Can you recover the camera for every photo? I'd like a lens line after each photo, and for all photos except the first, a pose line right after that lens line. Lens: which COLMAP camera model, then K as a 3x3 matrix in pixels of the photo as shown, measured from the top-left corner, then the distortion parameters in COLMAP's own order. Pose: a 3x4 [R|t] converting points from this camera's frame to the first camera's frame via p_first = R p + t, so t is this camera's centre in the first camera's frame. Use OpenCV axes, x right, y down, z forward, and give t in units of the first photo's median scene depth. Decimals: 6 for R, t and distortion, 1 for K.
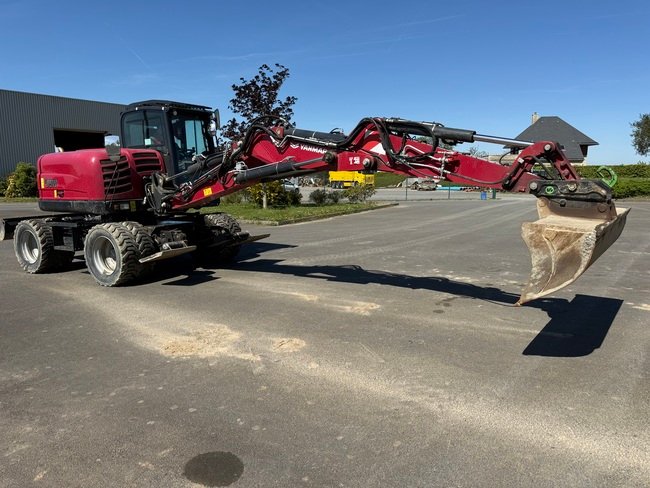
lens RADIAL K [[453.8, 0, 321.4], [0, 453.8, 252.9], [0, 0, 1]] dist [0.019019, -0.004795]
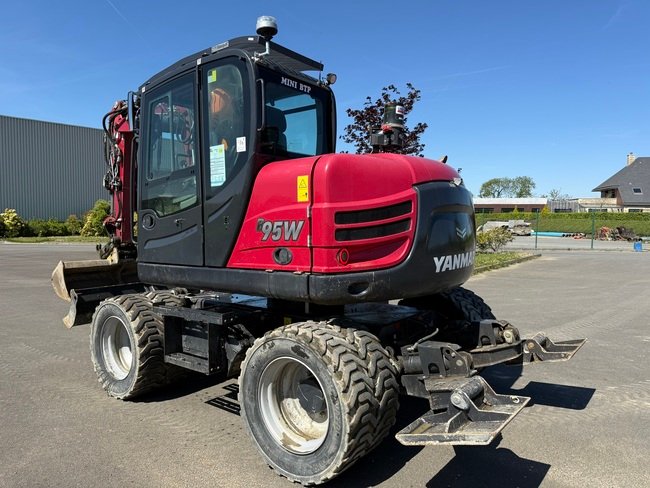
lens RADIAL K [[453.5, 0, 327.4], [0, 453.5, 240.8], [0, 0, 1]] dist [0.091355, -0.140295]
pose [[0.993936, 0.020250, -0.108080, -0.327890], [-0.032668, 0.992899, -0.114387, -0.078917], [0.104996, 0.117224, 0.987540, 0.466157]]
